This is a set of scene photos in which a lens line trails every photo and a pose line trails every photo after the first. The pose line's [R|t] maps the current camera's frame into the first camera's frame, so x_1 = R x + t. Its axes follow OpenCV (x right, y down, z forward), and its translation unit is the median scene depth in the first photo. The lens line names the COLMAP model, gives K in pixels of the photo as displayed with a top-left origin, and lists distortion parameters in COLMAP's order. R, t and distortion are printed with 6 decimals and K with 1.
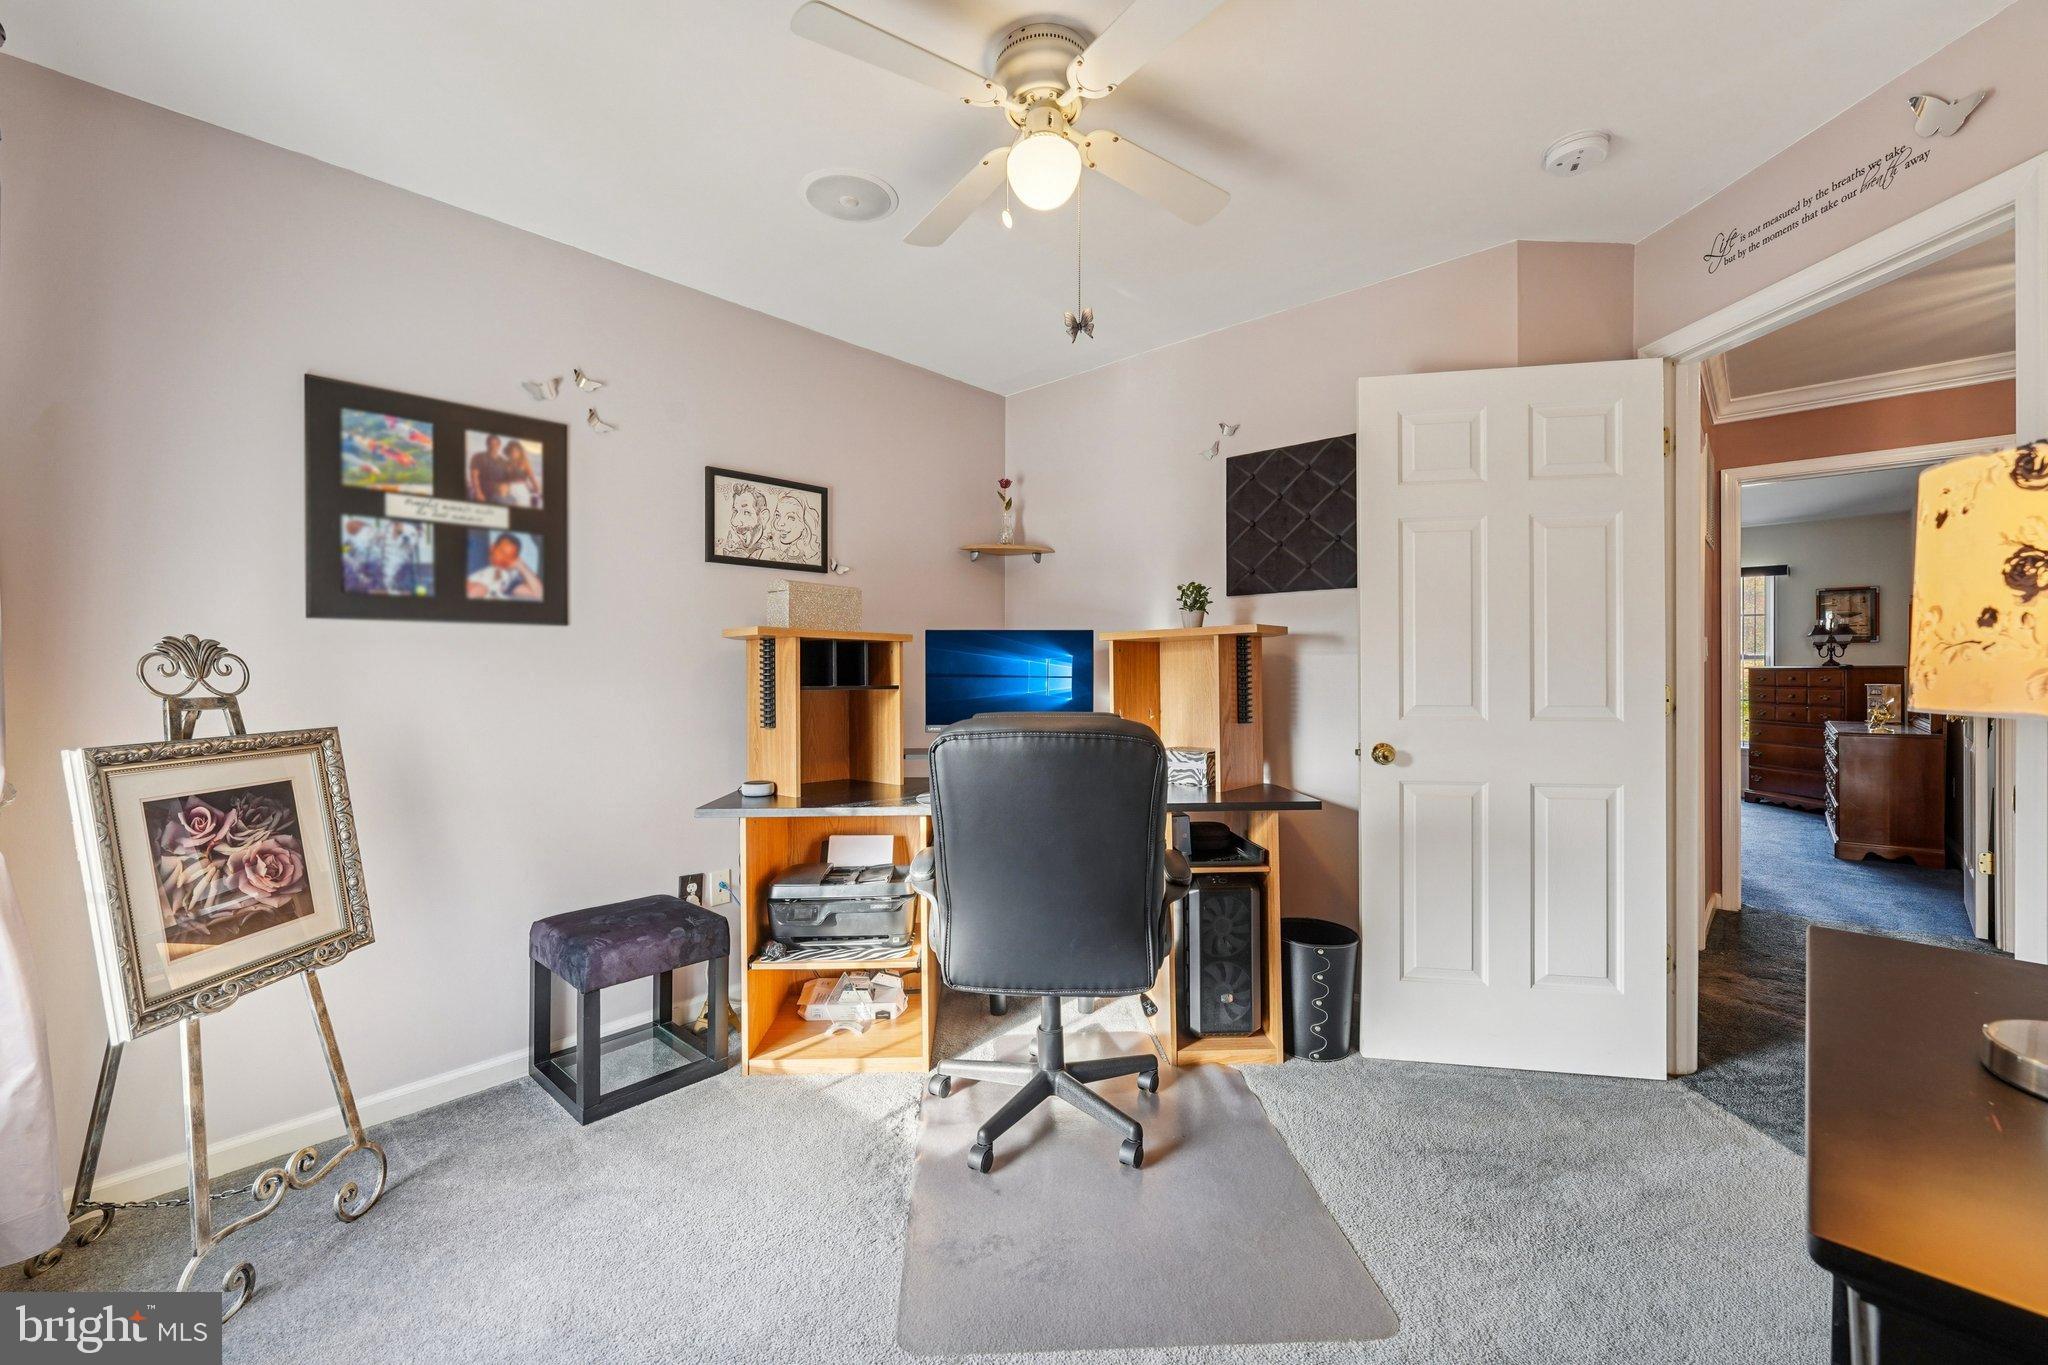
lens RADIAL K [[816.2, 0, 1021.6], [0, 816.2, 675.8], [0, 0, 1]] dist [-0.003967, -0.000271]
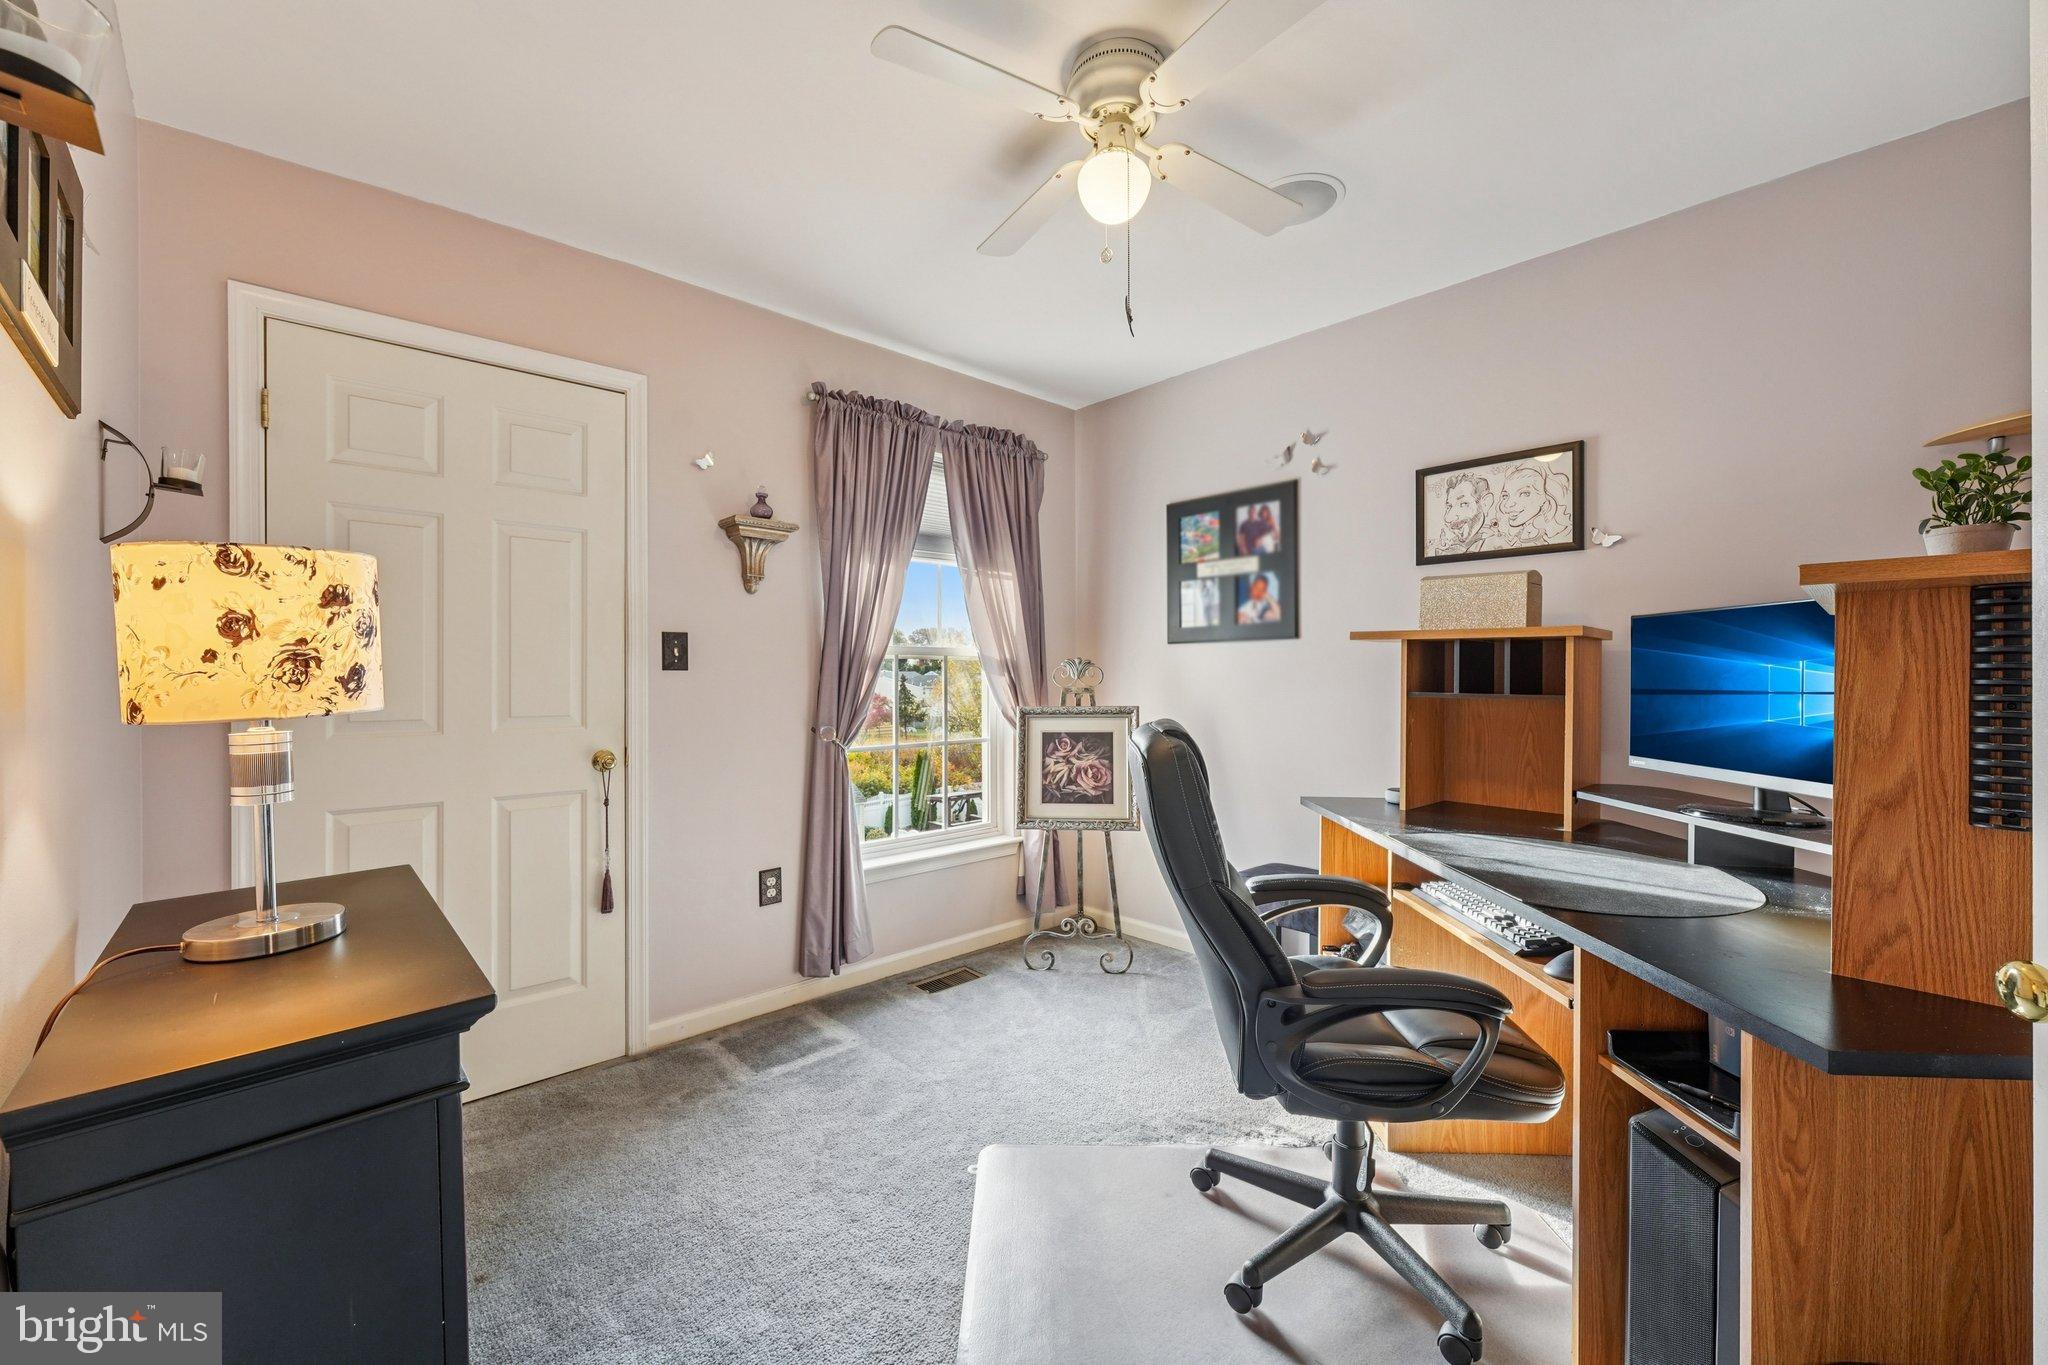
lens RADIAL K [[816.2, 0, 1021.6], [0, 816.2, 675.8], [0, 0, 1]] dist [-0.003967, -0.000271]
pose [[-0.077725, 0.004056, -0.996967, 0.799338], [-0.007882, 0.999958, 0.004682, -0.008076], [0.996944, 0.008222, -0.077690, 0.739521]]
